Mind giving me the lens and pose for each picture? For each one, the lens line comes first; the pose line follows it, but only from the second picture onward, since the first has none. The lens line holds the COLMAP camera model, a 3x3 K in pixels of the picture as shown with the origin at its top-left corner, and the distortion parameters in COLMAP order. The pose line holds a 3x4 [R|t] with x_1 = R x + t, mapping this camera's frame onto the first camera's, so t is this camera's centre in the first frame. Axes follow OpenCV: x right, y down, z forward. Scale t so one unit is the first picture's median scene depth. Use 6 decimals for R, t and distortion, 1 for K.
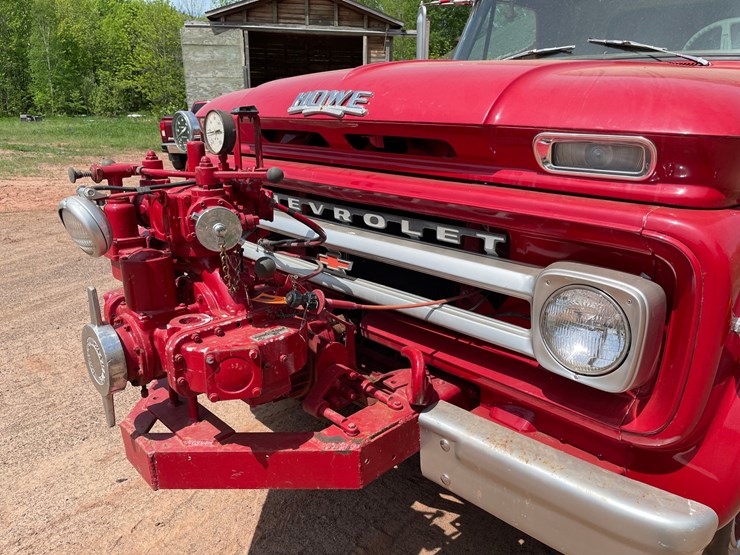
lens RADIAL K [[563.3, 0, 372.7], [0, 563.3, 279.8], [0, 0, 1]] dist [0.091587, -0.121743]
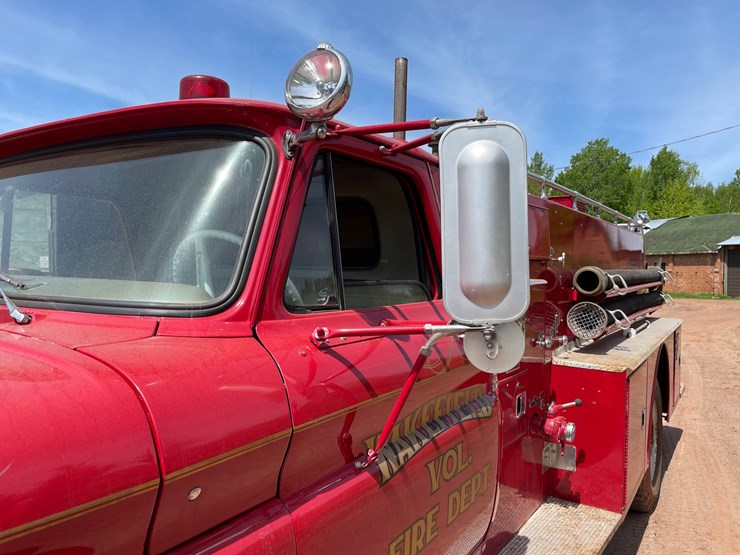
lens RADIAL K [[559.5, 0, 370.0], [0, 559.5, 277.5], [0, 0, 1]] dist [0.095167, -0.131307]
pose [[0.971742, -0.005730, 0.235975, 0.939042], [0.069086, 0.962832, -0.261117, -0.295724], [-0.225708, 0.270041, 0.936020, 0.456941]]
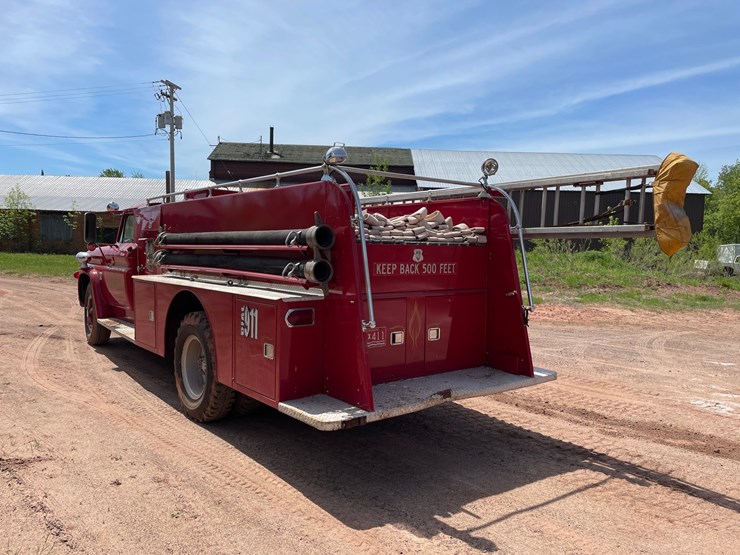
lens RADIAL K [[558.5, 0, 372.7], [0, 558.5, 279.2], [0, 0, 1]] dist [0.089239, -0.116334]
pose [[-0.076677, 0.042727, -0.996140, 5.831691], [-0.302312, 0.951054, 0.064064, -1.152311], [0.950120, 0.306058, -0.060007, 3.758594]]
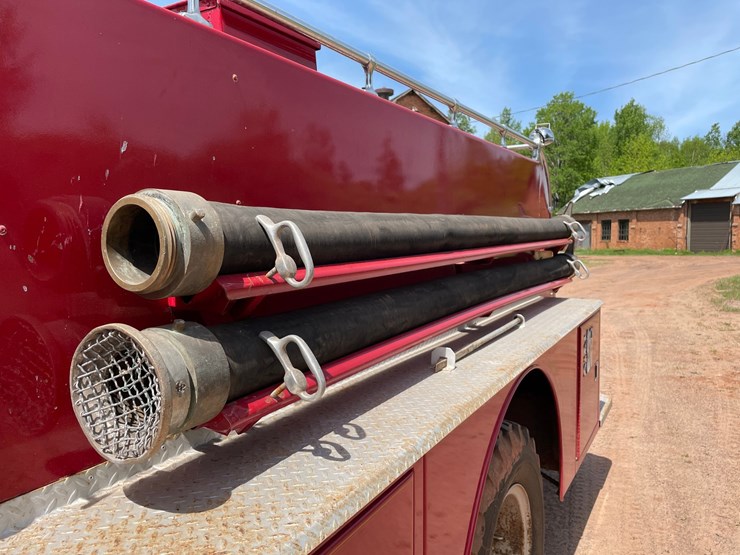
lens RADIAL K [[558.5, 0, 372.7], [0, 558.5, 279.2], [0, 0, 1]] dist [0.089239, -0.116334]
pose [[0.958173, -0.048251, 0.282092, 2.180094], [0.105554, 0.975775, -0.191627, -0.584043], [-0.266012, 0.213388, 0.940055, 1.565514]]
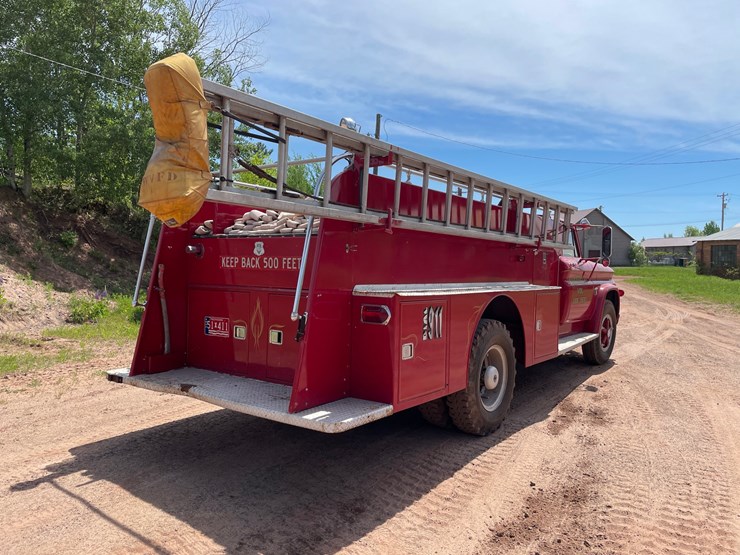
lens RADIAL K [[558.5, 0, 372.7], [0, 558.5, 279.2], [0, 0, 1]] dist [0.089239, -0.116334]
pose [[-0.983155, -0.025035, -0.181049, 2.986215], [-0.079321, 0.950870, 0.299255, -1.845520], [0.164662, 0.308576, -0.936839, 6.357486]]
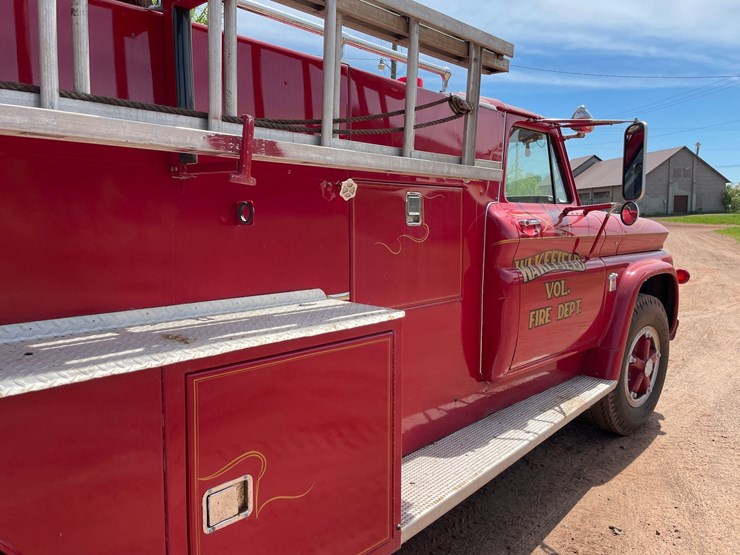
lens RADIAL K [[563.3, 0, 372.7], [0, 563.3, 279.8], [0, 0, 1]] dist [0.091587, -0.121743]
pose [[-0.998284, 0.001704, -0.058525, 1.154590], [-0.020744, 0.924440, 0.380764, -1.213416], [0.054752, 0.381324, -0.922818, 3.959040]]
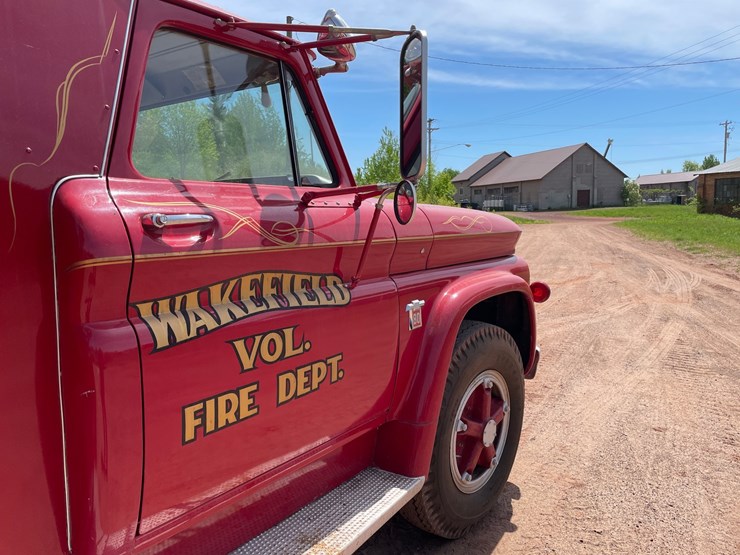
lens RADIAL K [[559.5, 0, 370.0], [0, 559.5, 277.5], [0, 0, 1]] dist [0.095167, -0.131307]
pose [[-0.982522, 0.025441, -0.184399, 0.451170], [-0.047436, 0.923692, 0.380188, -0.971437], [0.180000, 0.382290, -0.906341, 3.139439]]
